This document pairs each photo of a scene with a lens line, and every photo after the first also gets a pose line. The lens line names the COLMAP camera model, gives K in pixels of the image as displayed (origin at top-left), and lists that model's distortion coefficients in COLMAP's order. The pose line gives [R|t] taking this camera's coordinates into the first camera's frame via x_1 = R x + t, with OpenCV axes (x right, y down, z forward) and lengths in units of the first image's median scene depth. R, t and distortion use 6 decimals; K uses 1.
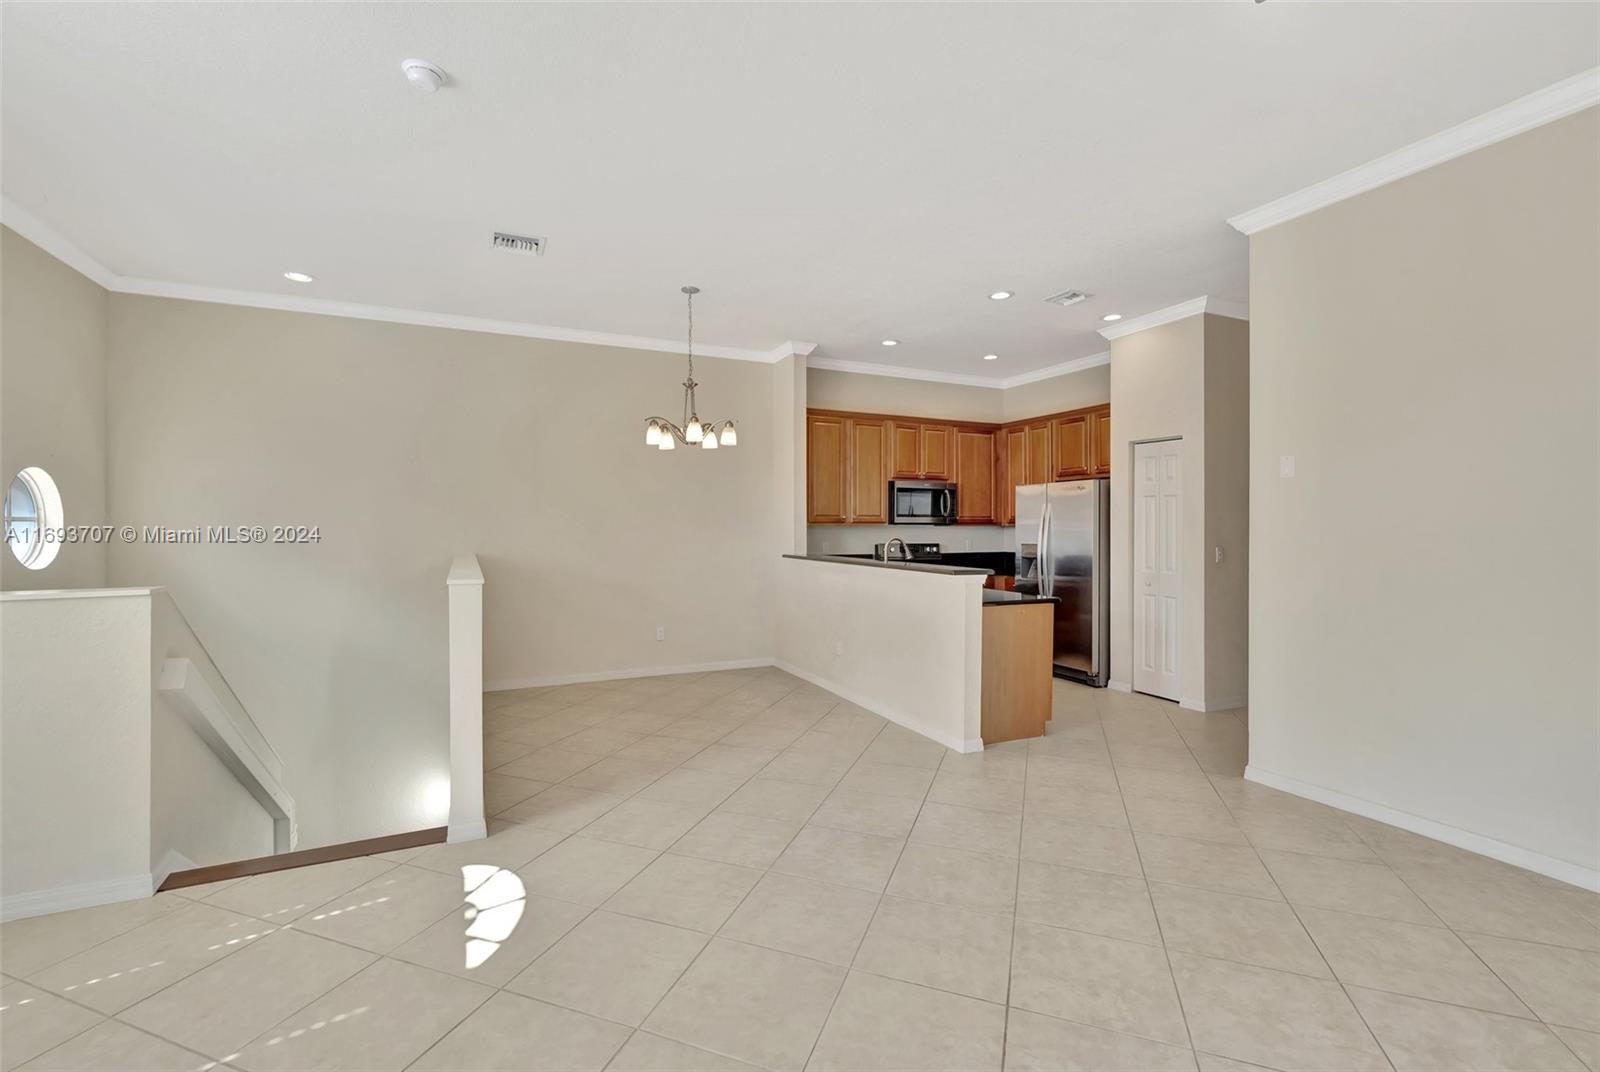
lens RADIAL K [[676.1, 0, 778.9], [0, 676.1, 522.7], [0, 0, 1]] dist [0.001375, 0.000172]
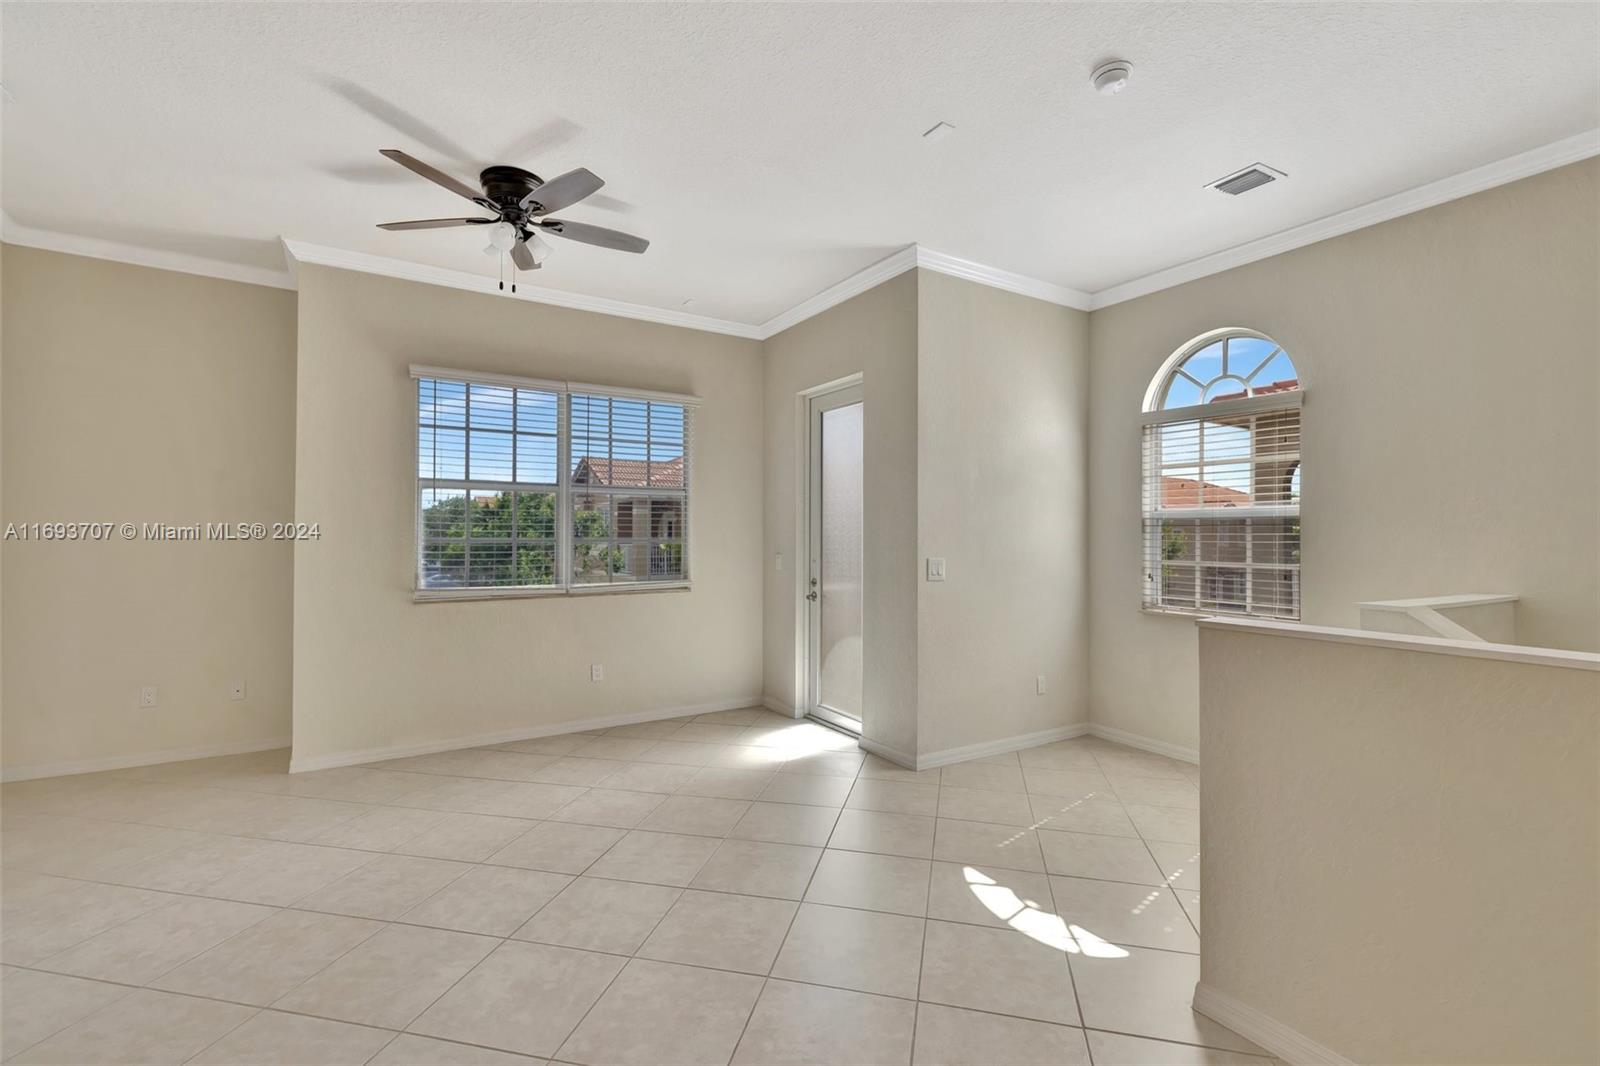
lens RADIAL K [[711.0, 0, 800.8], [0, 711.0, 525.9], [0, 0, 1]] dist [0.013696, 0.000142]
pose [[-0.987839, -0.003320, -0.155446, 0.030372], [-0.000991, 0.999886, -0.015061, -0.001708], [0.155478, -0.014724, -0.987730, 0.735850]]
